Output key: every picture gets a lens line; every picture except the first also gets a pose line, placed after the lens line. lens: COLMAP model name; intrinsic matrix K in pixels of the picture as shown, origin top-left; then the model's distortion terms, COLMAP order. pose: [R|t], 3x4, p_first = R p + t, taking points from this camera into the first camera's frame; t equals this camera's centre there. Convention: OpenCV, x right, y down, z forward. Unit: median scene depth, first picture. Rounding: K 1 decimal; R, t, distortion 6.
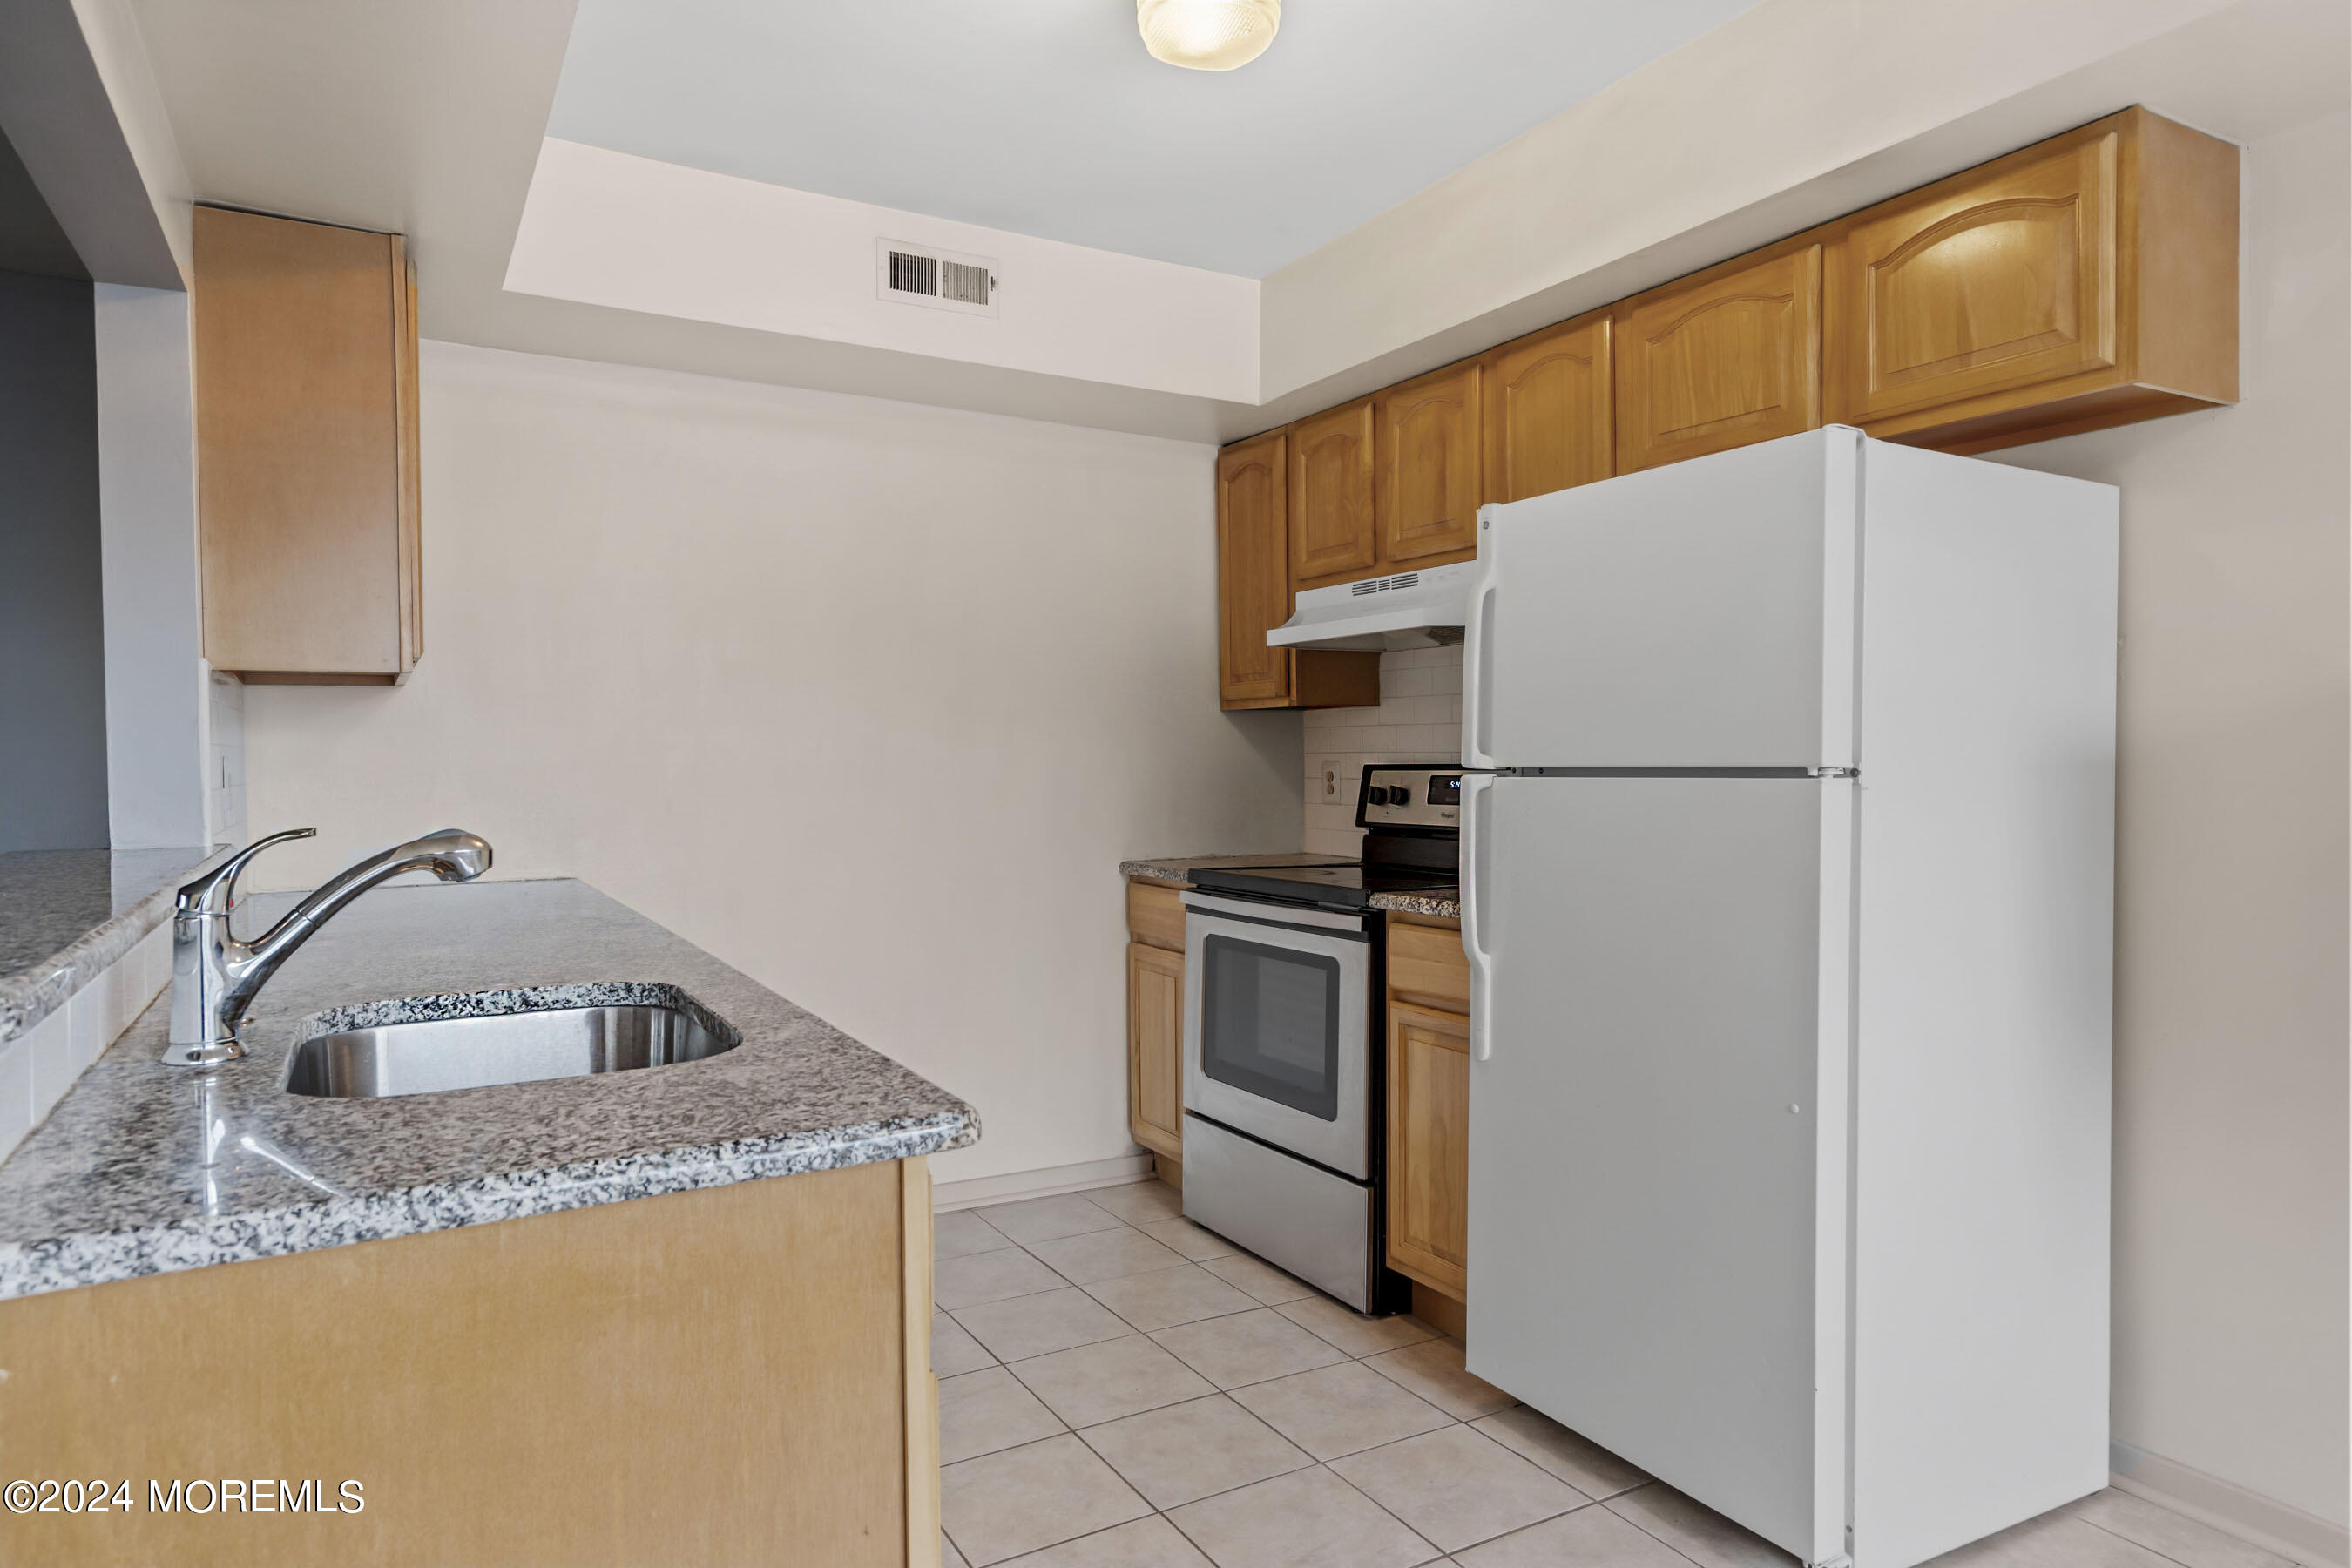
lens RADIAL K [[1405.4, 0, 1176.0], [0, 1405.4, 784.6], [0, 0, 1]] dist [0.000202, 0.000622]
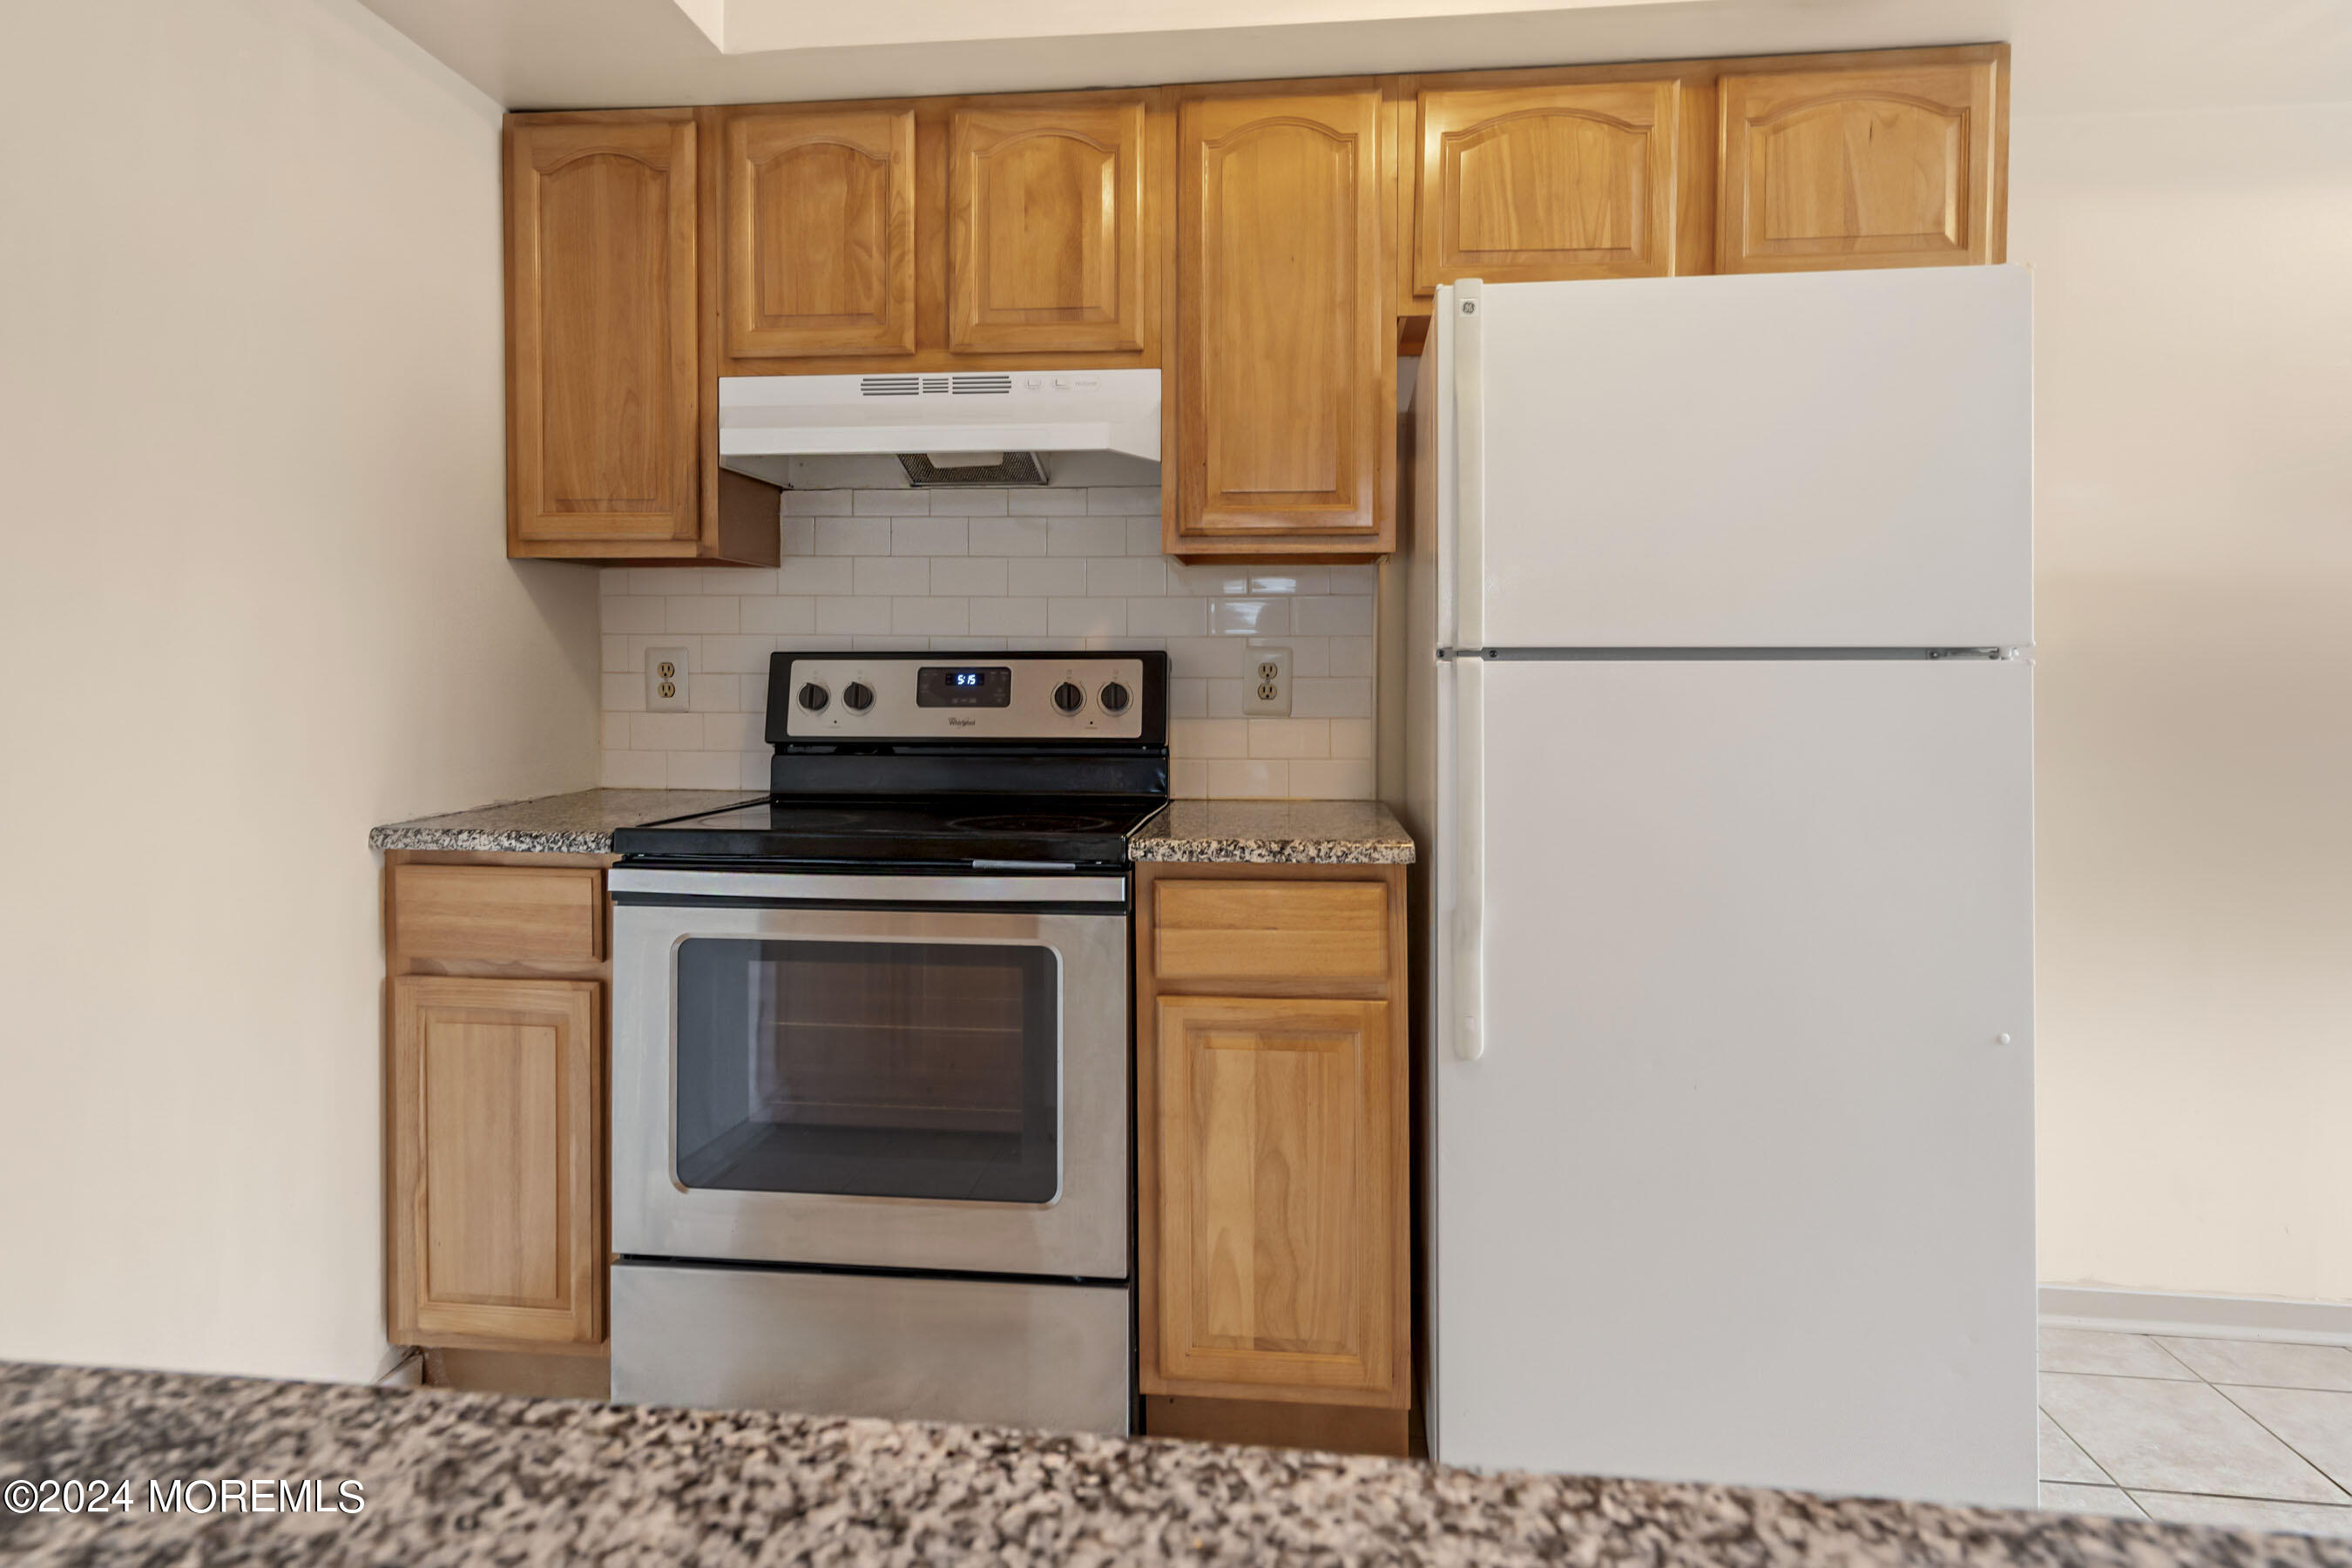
lens RADIAL K [[1312.5, 0, 1173.2], [0, 1312.5, 690.0], [0, 0, 1]] dist [0.002245, 0.000603]
pose [[0.591960, -0.004515, 0.805955, -0.288332], [0.006977, 0.999976, 0.000477, 0.005699], [-0.805937, 0.005340, 0.591977, 0.515356]]
